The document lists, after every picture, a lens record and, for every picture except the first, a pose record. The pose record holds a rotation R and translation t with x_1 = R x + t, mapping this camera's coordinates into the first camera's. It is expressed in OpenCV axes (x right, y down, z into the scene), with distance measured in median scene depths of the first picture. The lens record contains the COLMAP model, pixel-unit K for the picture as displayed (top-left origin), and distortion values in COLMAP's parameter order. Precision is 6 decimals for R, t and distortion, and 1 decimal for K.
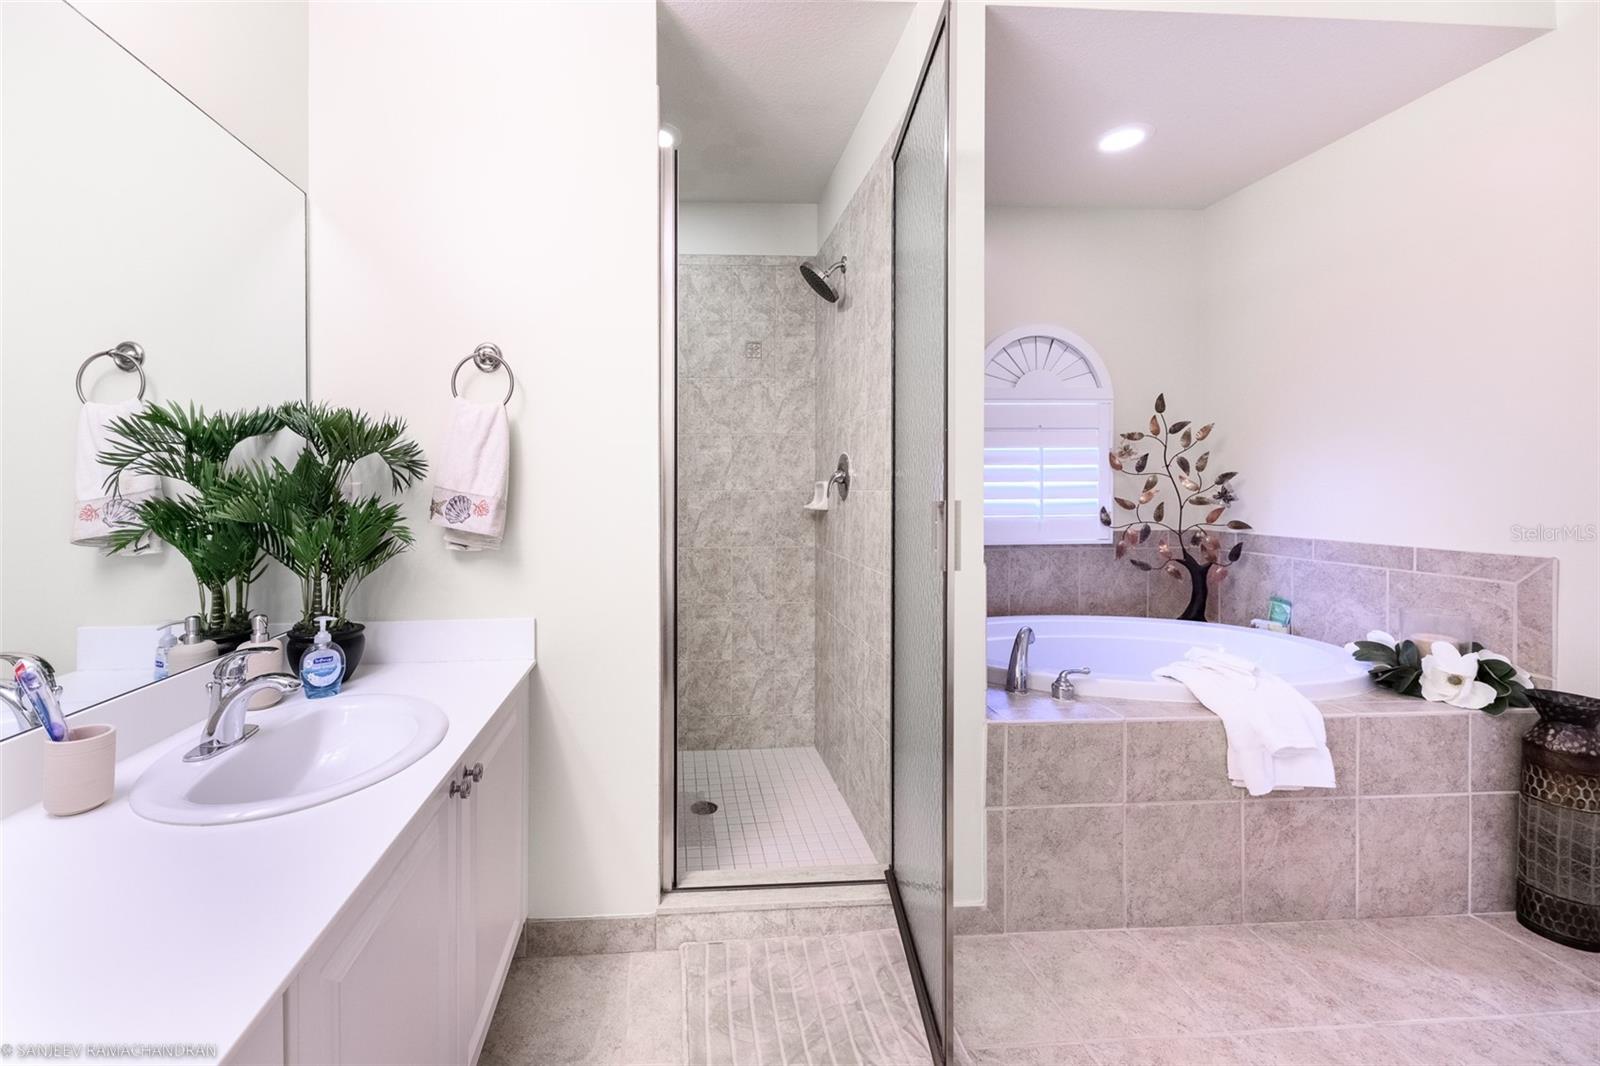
lens RADIAL K [[567.0, 0, 788.8], [0, 567.0, 495.3], [0, 0, 1]] dist [0.004575, -0.002382]
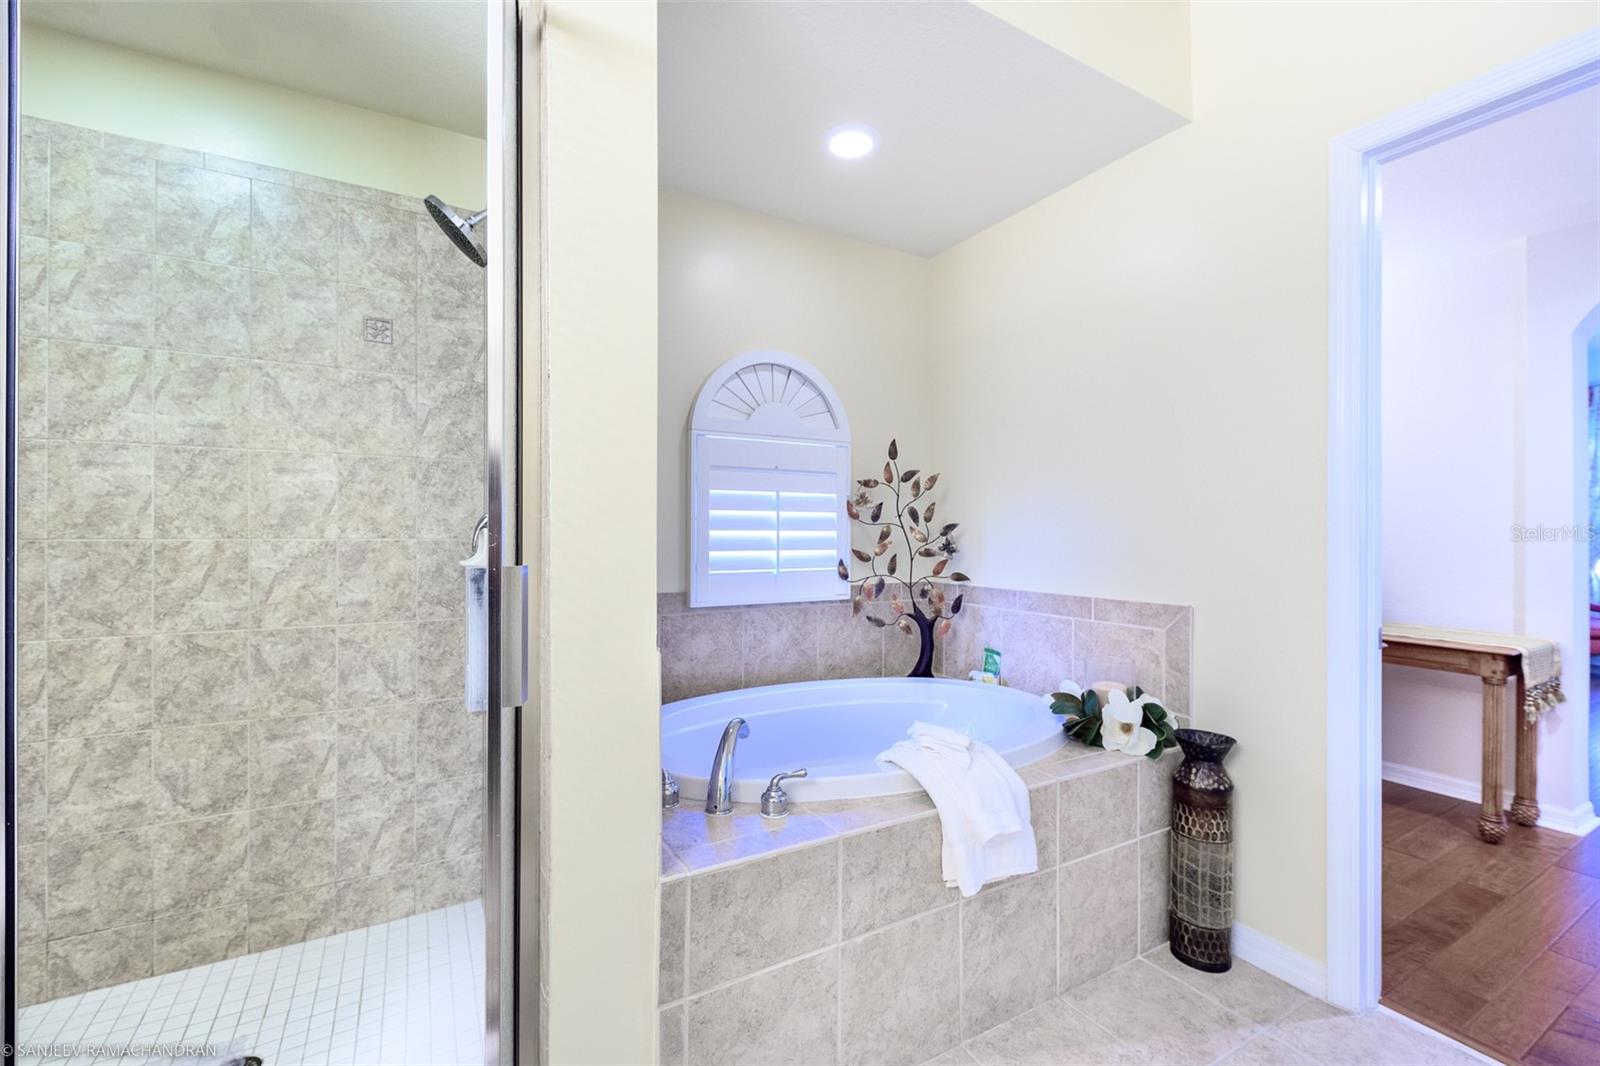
lens RADIAL K [[685.1, 0, 799.2], [0, 685.1, 537.8], [0, 0, 1]] dist [-0.010270, 0.000165]
pose [[0.905017, 0.007415, 0.425310, 0.074472], [-0.002601, 0.999926, -0.011898, -0.003094], [-0.425366, 0.009662, 0.904970, 0.090843]]
